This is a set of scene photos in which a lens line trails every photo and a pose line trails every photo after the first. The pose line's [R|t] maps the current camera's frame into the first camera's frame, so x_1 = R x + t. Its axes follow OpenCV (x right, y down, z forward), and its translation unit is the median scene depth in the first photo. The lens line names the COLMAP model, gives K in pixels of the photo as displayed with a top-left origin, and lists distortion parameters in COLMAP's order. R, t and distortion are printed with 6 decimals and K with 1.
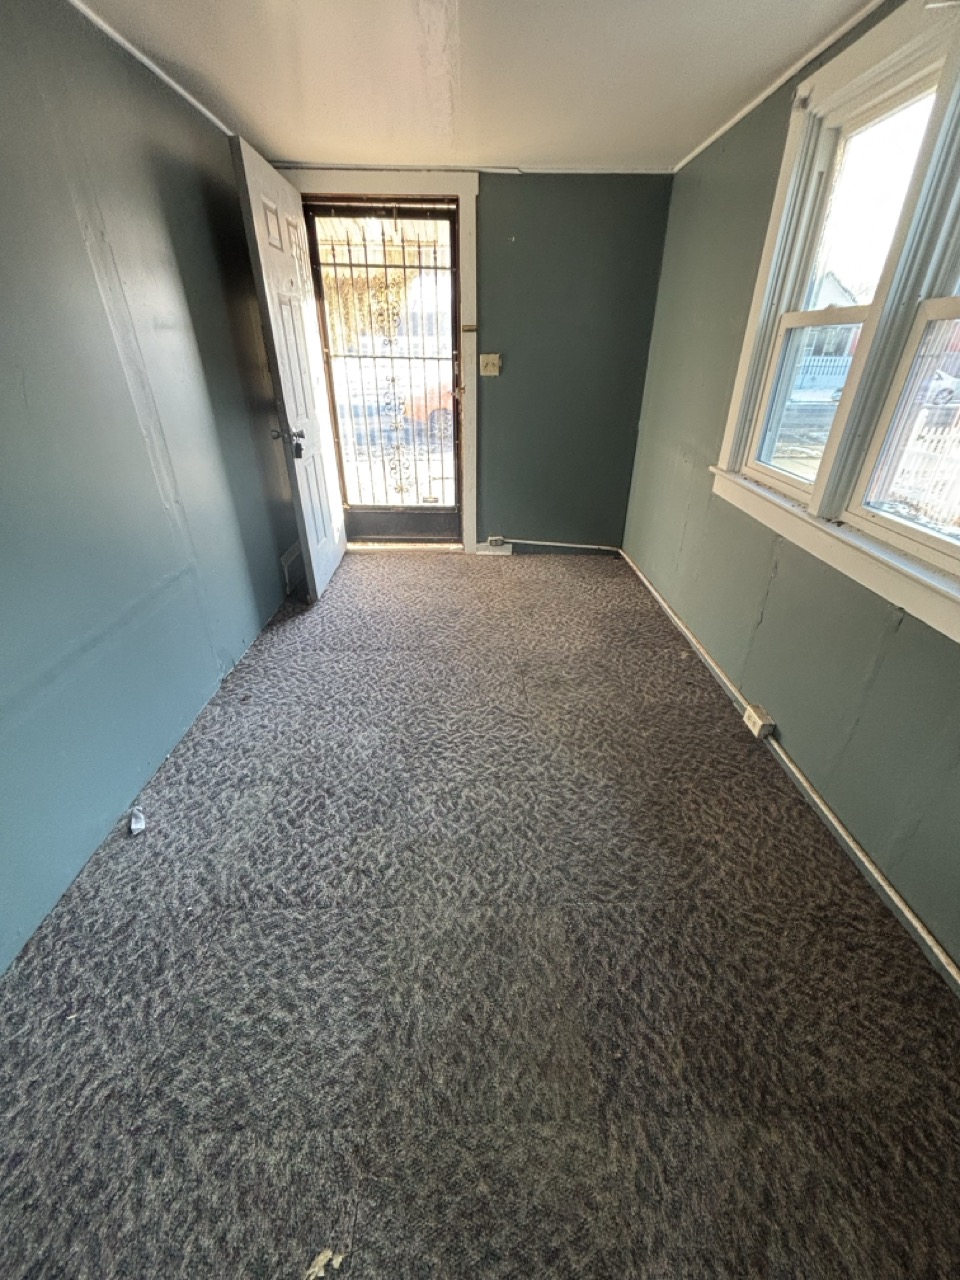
lens RADIAL K [[516.6, 0, 477.3], [0, 516.6, 643.7], [0, 0, 1]] dist [0.000726, 0.000925]
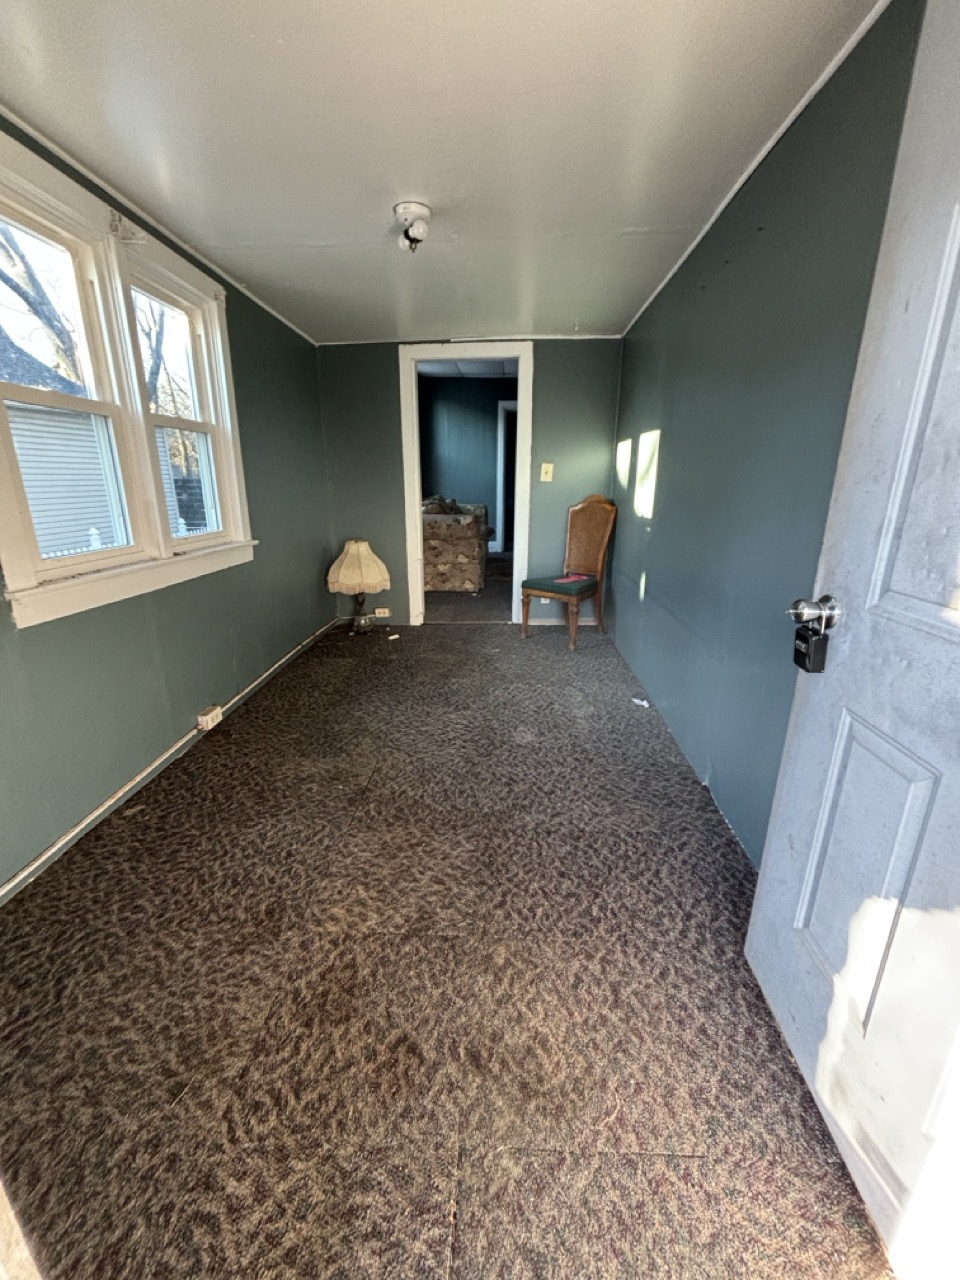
lens RADIAL K [[516.6, 0, 477.7], [0, 516.6, 632.3], [0, 0, 1]] dist [0.000726, 0.000925]
pose [[-0.997555, -0.032390, 0.061933, -0.173355], [0.021877, 0.696902, 0.716832, -0.887452], [-0.066379, 0.716434, -0.694490, 1.700851]]
